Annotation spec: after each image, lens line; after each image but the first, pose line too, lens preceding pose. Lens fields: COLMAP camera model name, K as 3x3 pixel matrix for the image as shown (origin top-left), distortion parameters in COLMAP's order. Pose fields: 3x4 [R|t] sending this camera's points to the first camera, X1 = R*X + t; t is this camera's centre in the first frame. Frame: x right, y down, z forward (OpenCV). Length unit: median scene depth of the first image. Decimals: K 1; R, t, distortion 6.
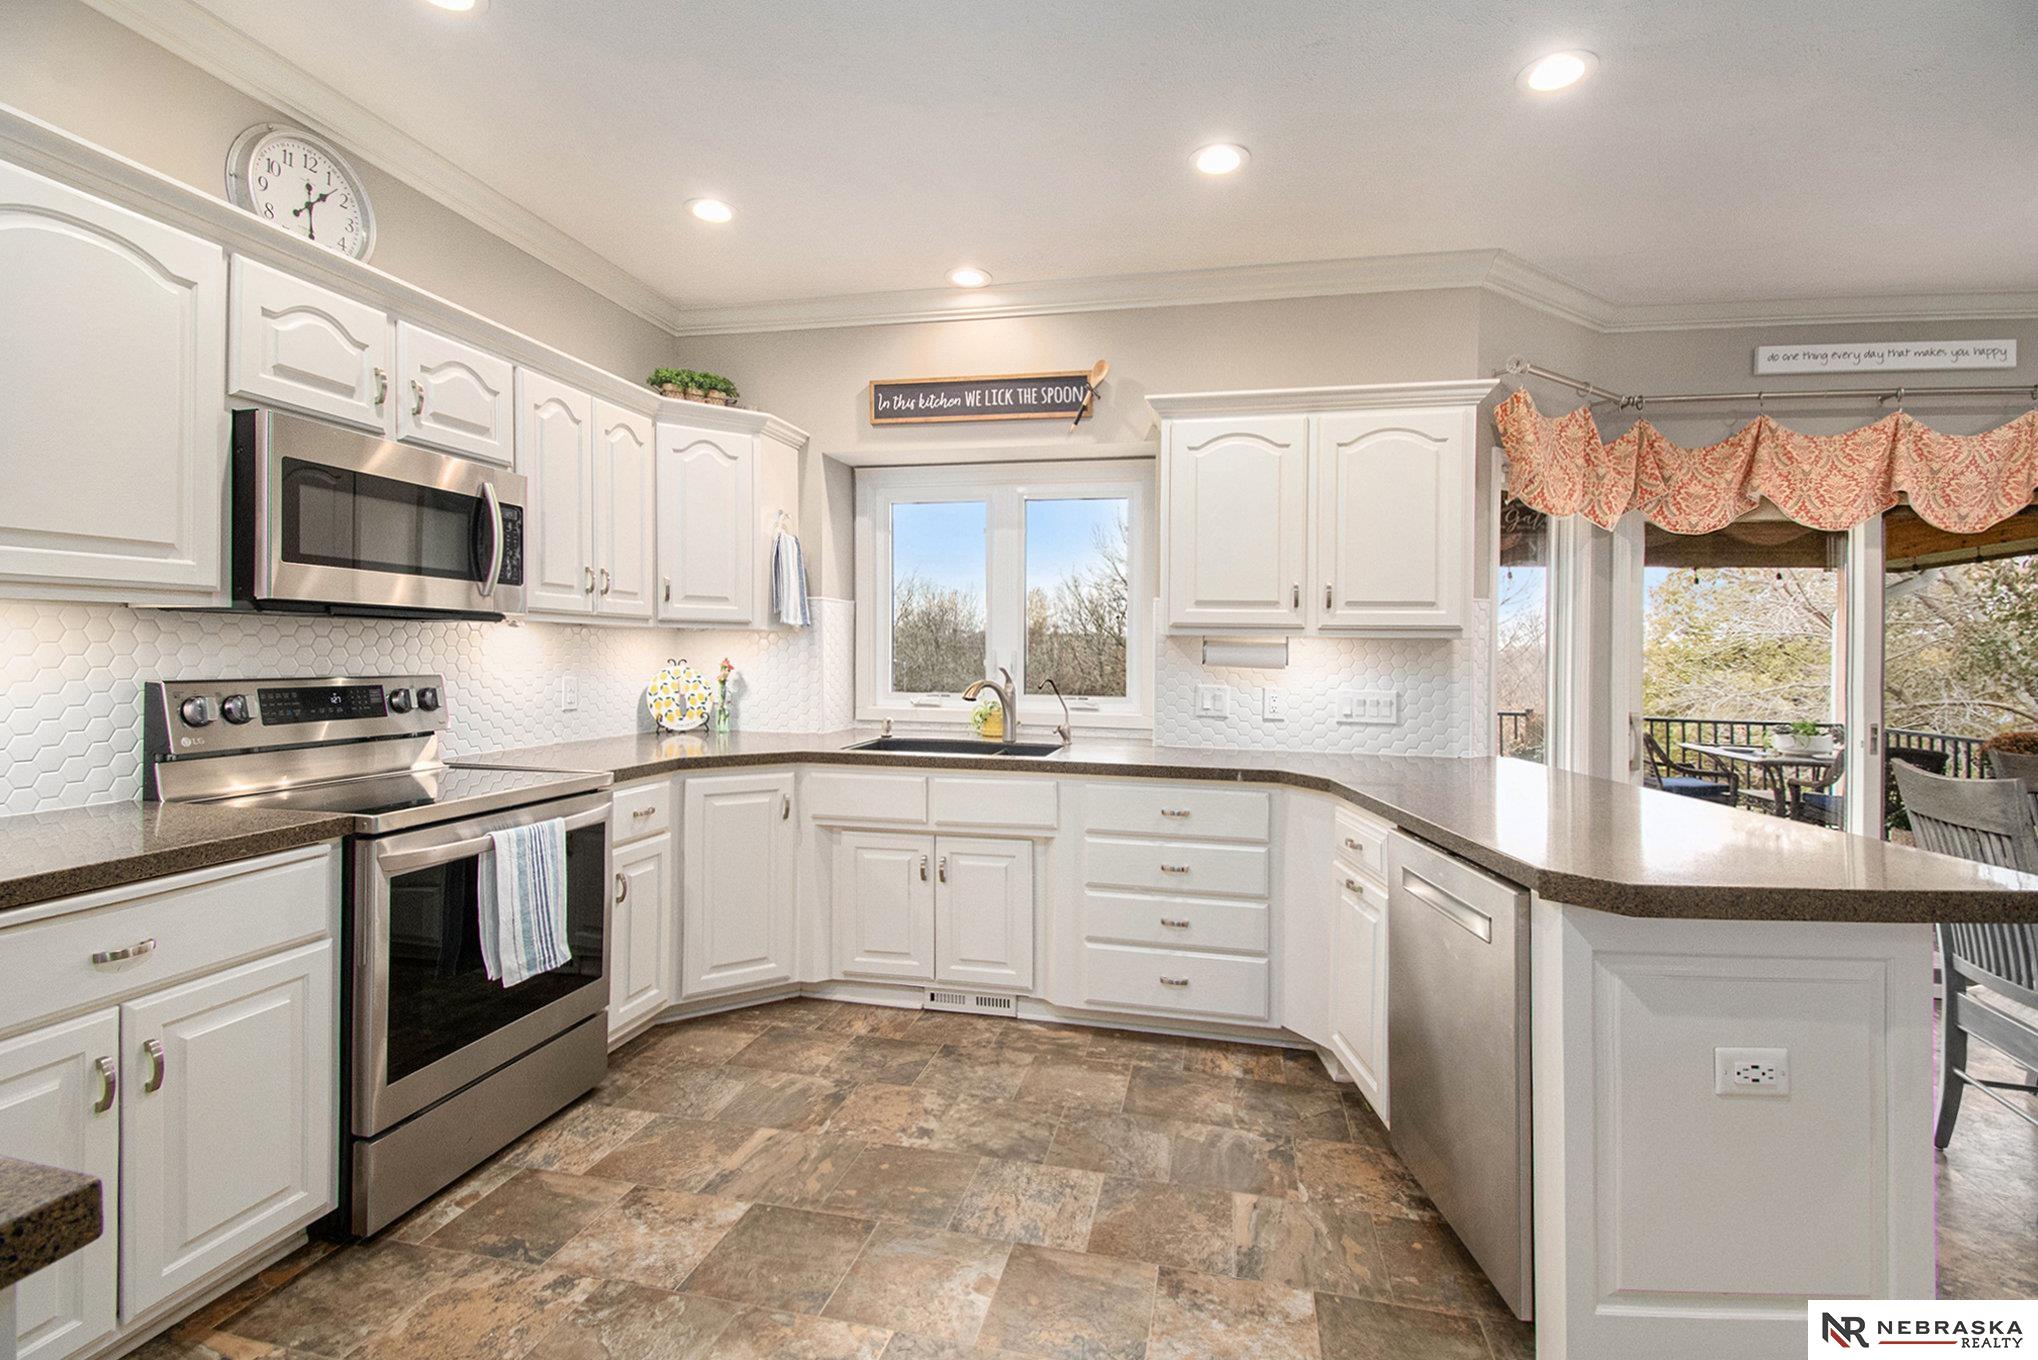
lens RADIAL K [[913.0, 0, 1048.3], [0, 913.0, 662.0], [0, 0, 1]] dist [0.033236, -0.028120]
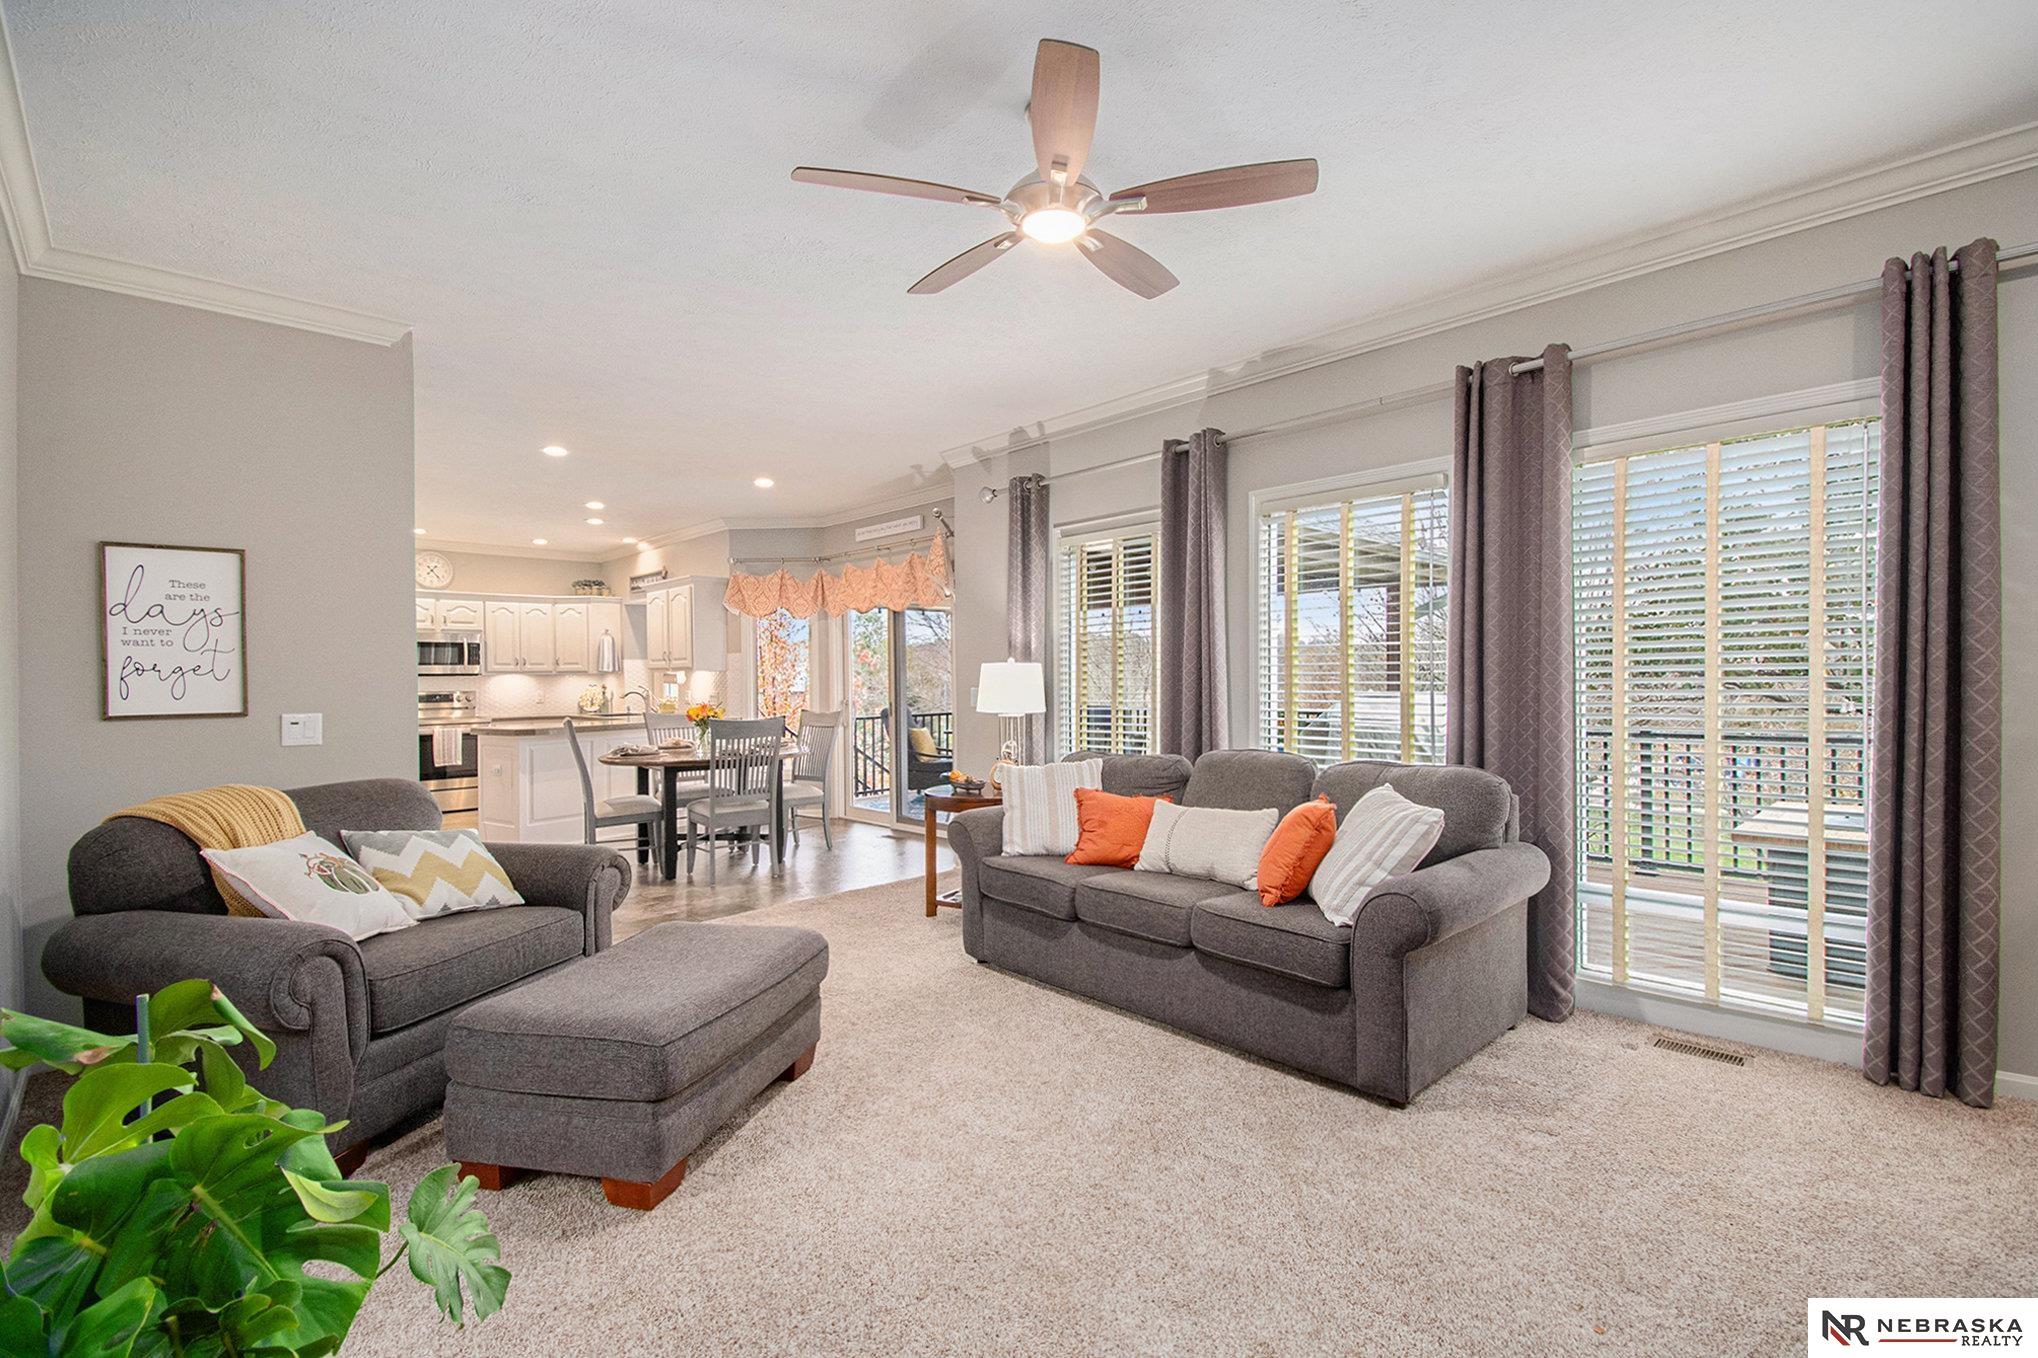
lens RADIAL K [[888.2, 0, 1020.5], [0, 888.2, 674.4], [0, 0, 1]] dist [0.020144, -0.000208]
pose [[0.826609, -0.025134, -0.562215, 2.679456], [0.018554, 0.999676, -0.017412, 0.045006], [0.562470, 0.003962, 0.826808, -0.587931]]
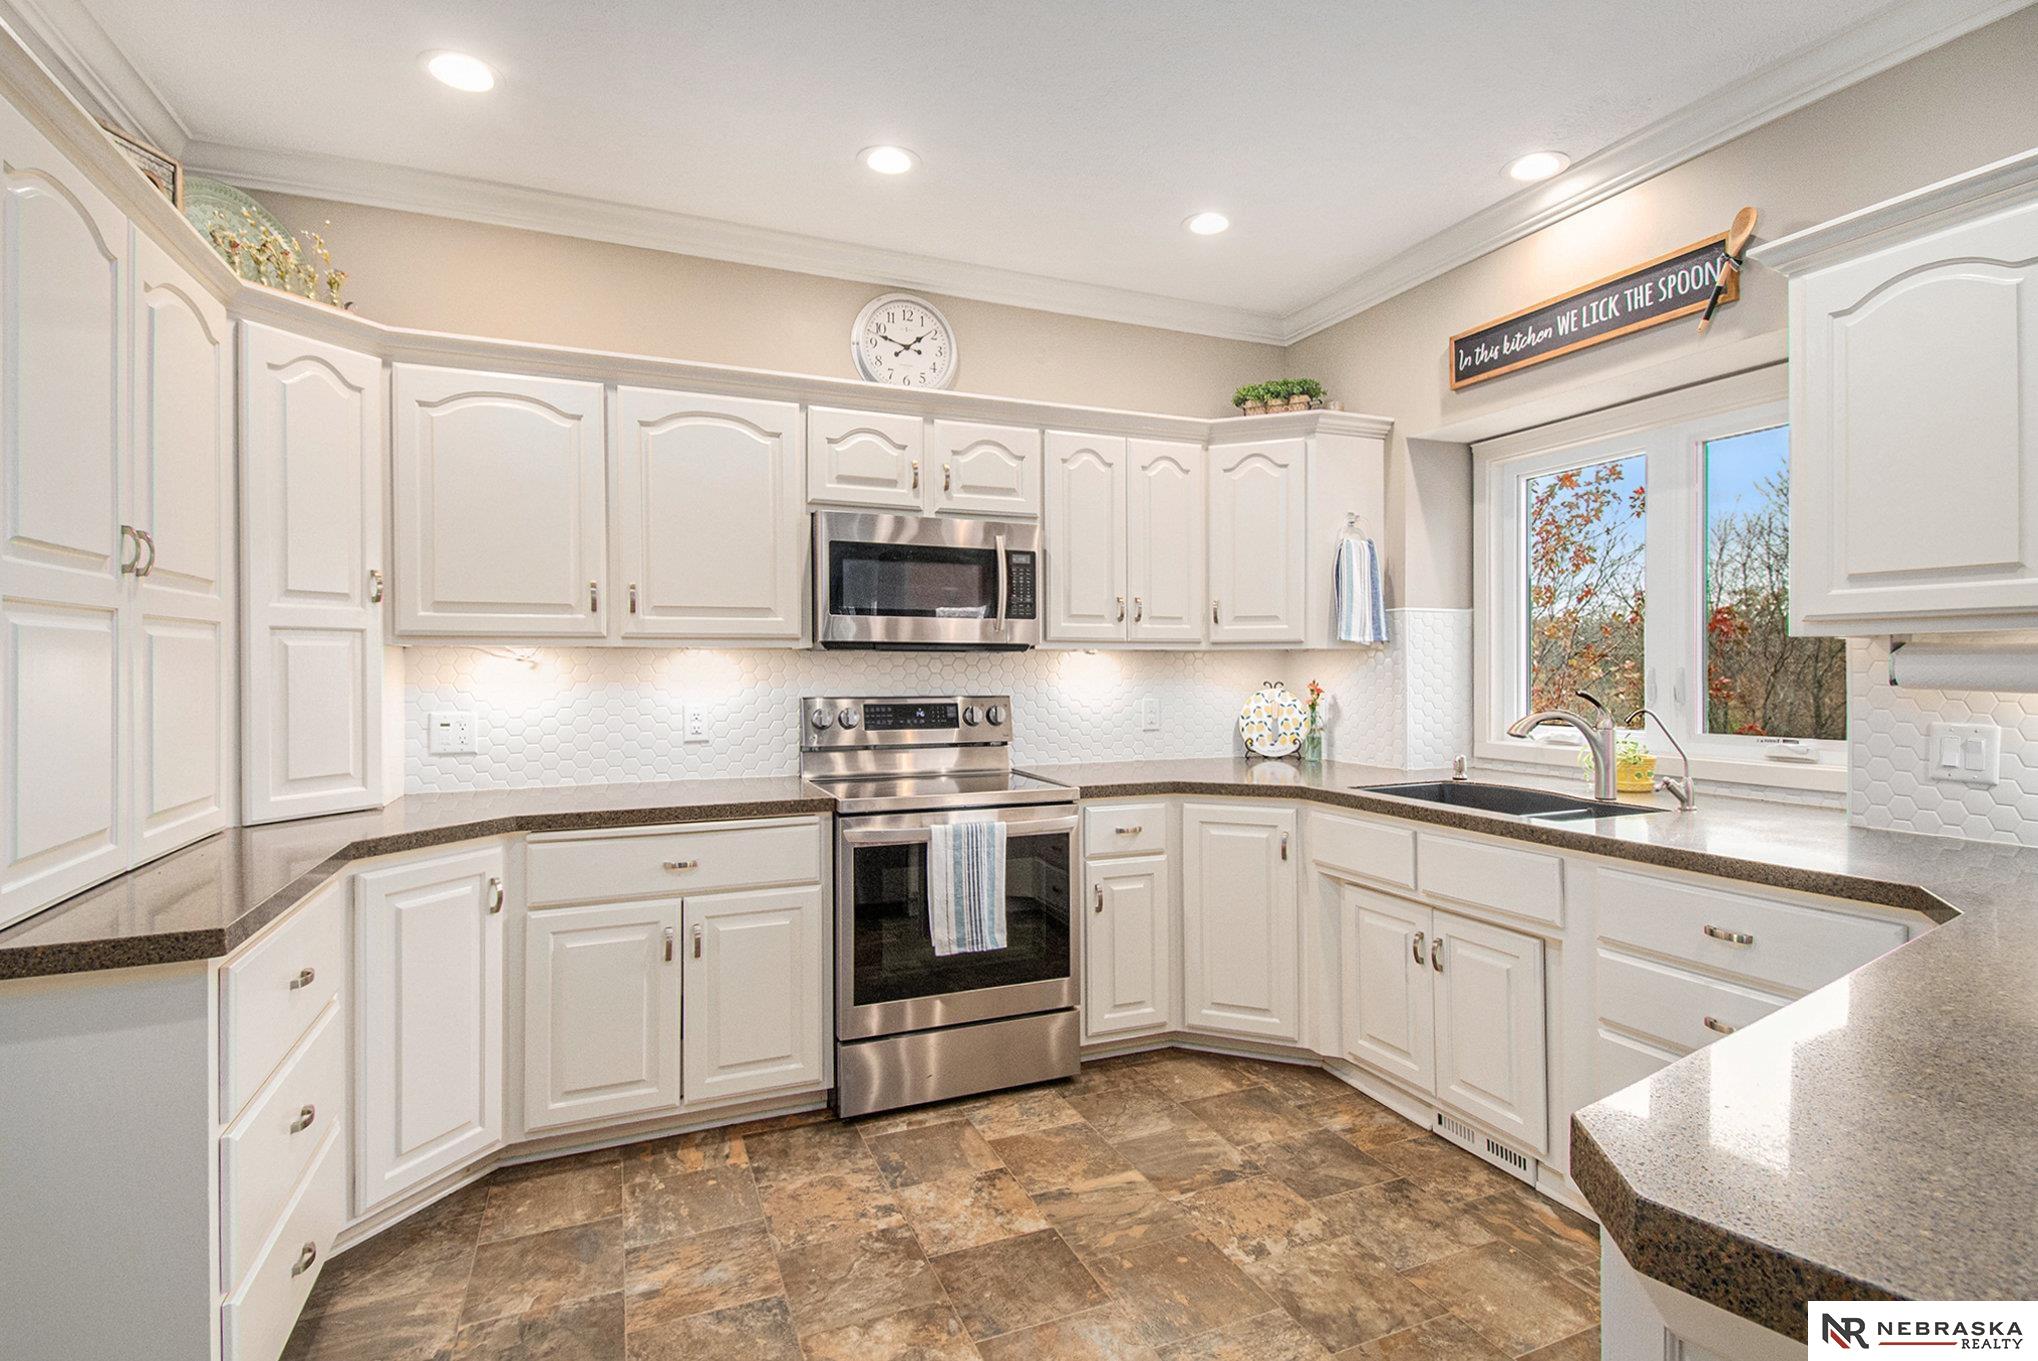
lens RADIAL K [[1015.2, 0, 1043.1], [0, 1015.2, 659.4], [0, 0, 1]] dist [0.040254, -0.035993]
pose [[0.582626, -0.021687, -0.812451, 0.407273], [0.001675, 0.999674, -0.025484, 0.000083], [0.812739, 0.013487, 0.582472, 0.232152]]
